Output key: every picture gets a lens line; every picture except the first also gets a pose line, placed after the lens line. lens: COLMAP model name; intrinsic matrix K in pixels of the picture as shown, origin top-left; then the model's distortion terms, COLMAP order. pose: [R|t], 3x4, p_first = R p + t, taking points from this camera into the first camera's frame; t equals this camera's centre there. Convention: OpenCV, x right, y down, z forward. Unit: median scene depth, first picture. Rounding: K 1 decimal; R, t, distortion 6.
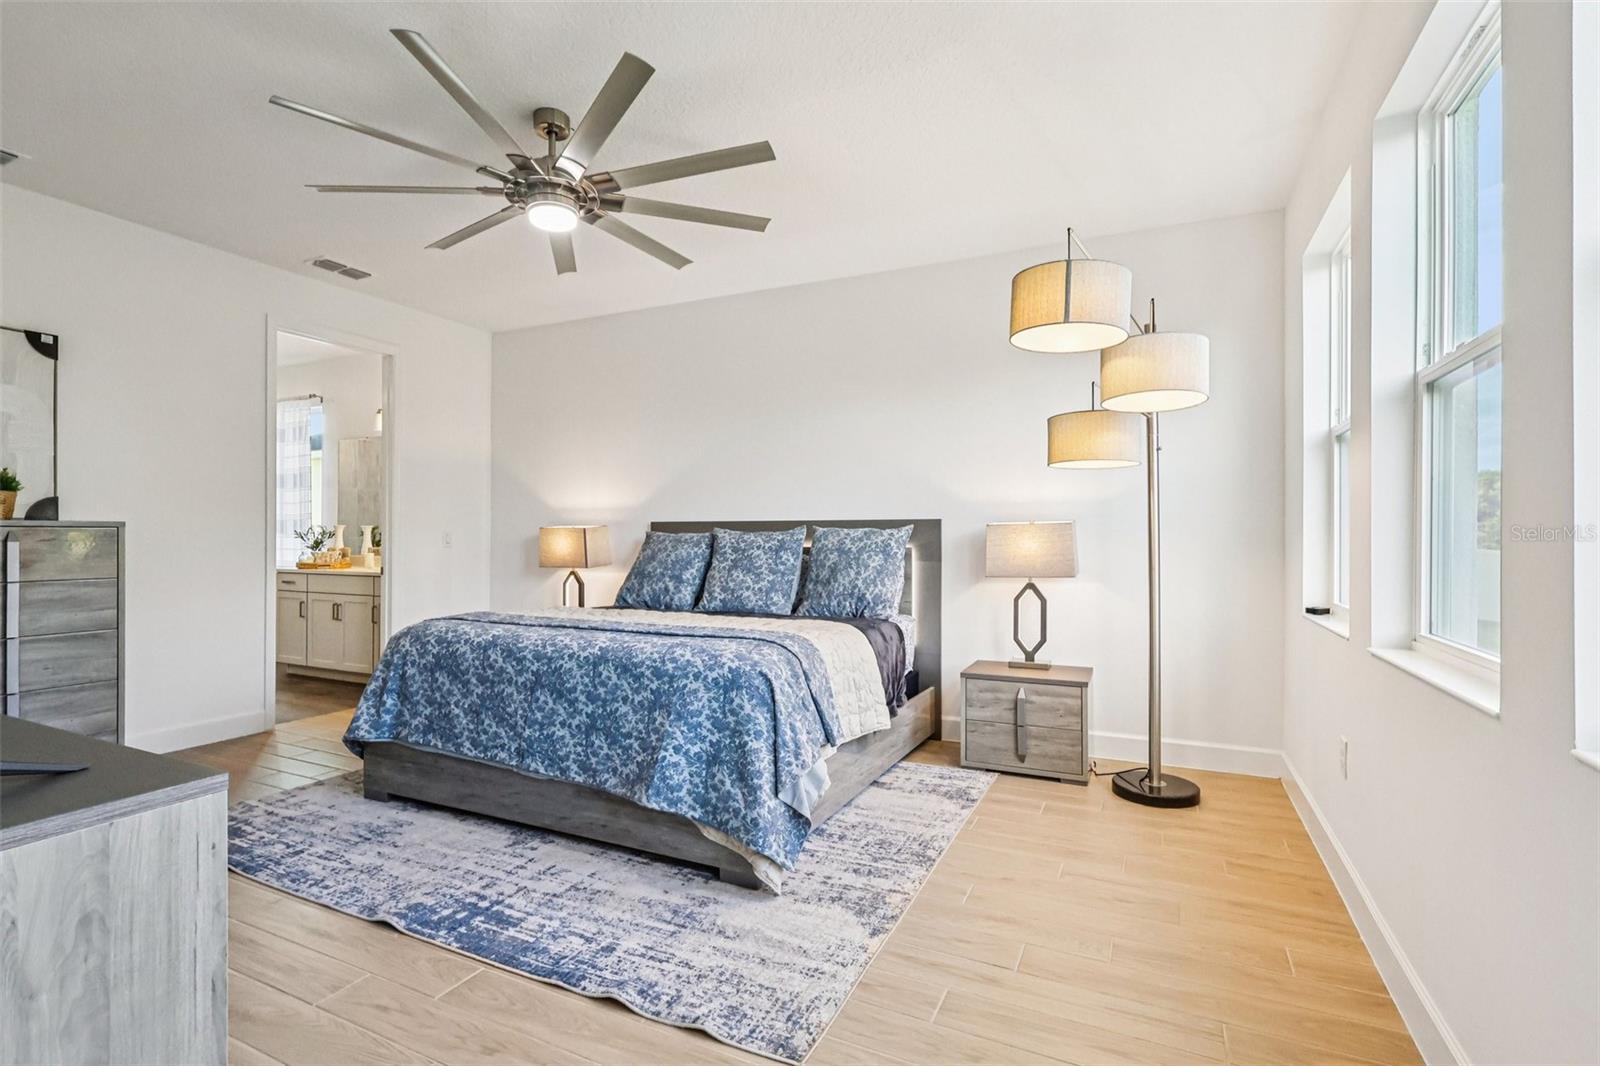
lens RADIAL K [[747.4, 0, 805.3], [0, 747.4, 534.0], [0, 0, 1]] dist [-0.005986, 0.002154]
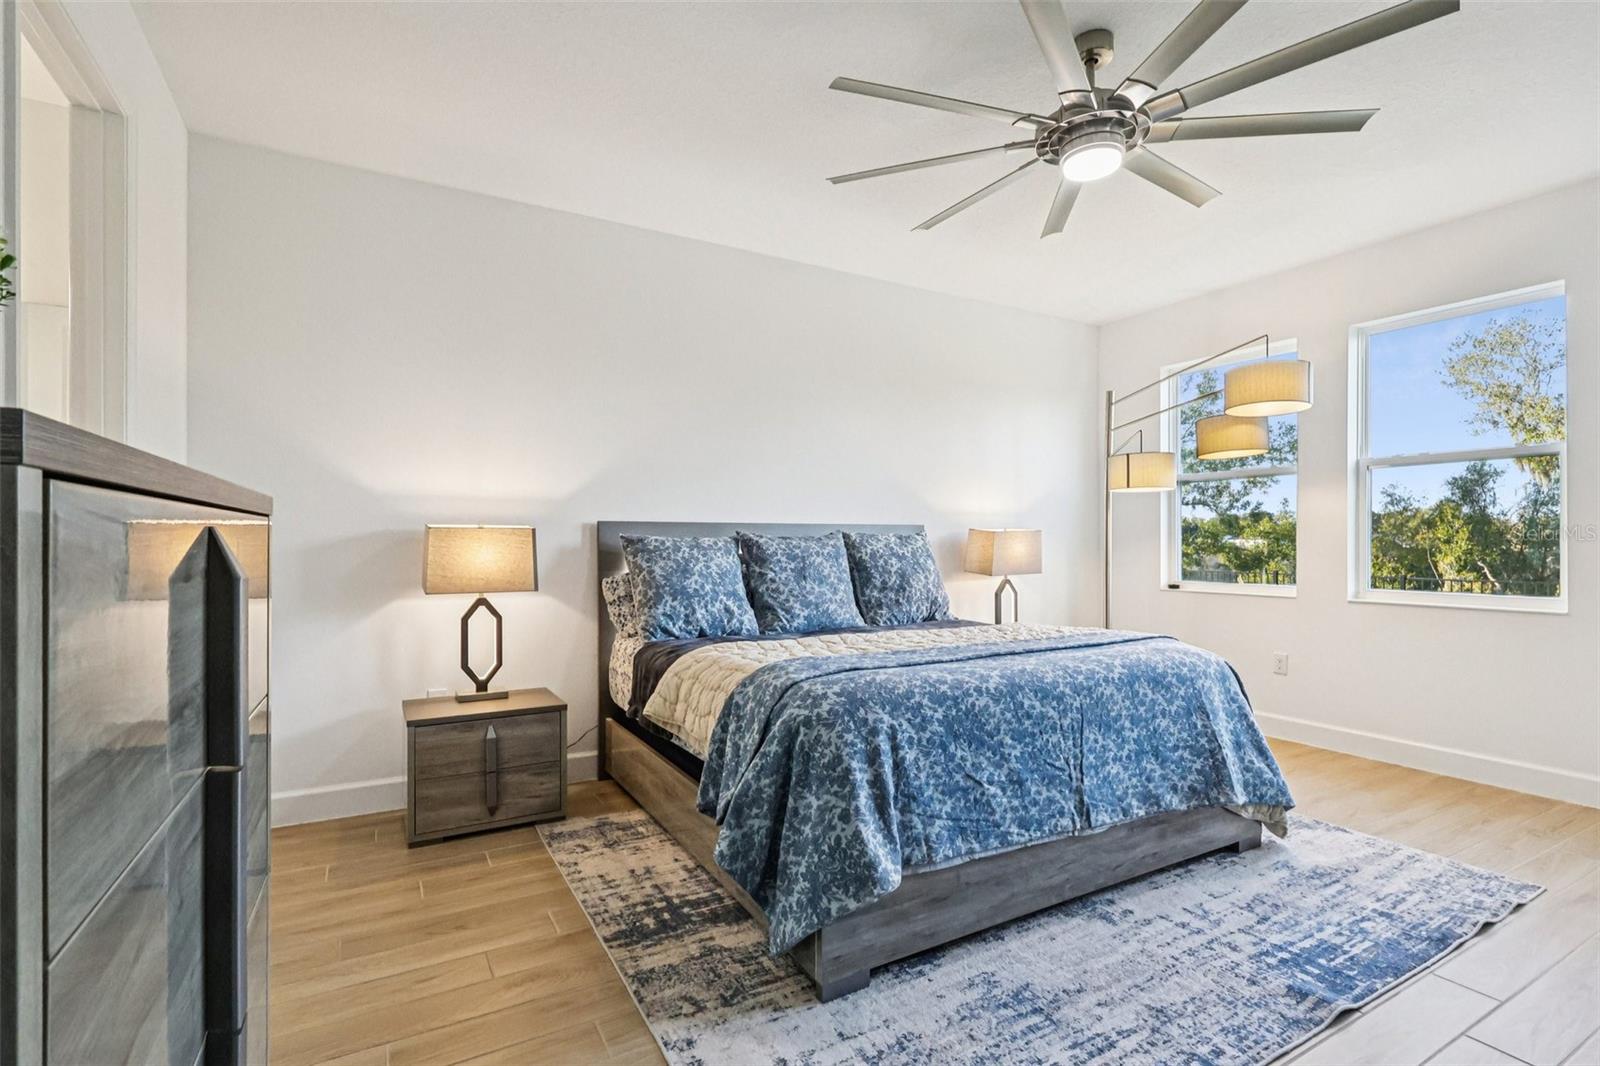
lens RADIAL K [[747.4, 0, 803.7], [0, 747.4, 538.3], [0, 0, 1]] dist [-0.005986, 0.002154]
pose [[0.573141, 0.001204, 0.819456, -1.217889], [-0.002703, 0.999996, 0.000422, -0.001526], [-0.819453, -0.002457, 0.573142, 0.784077]]
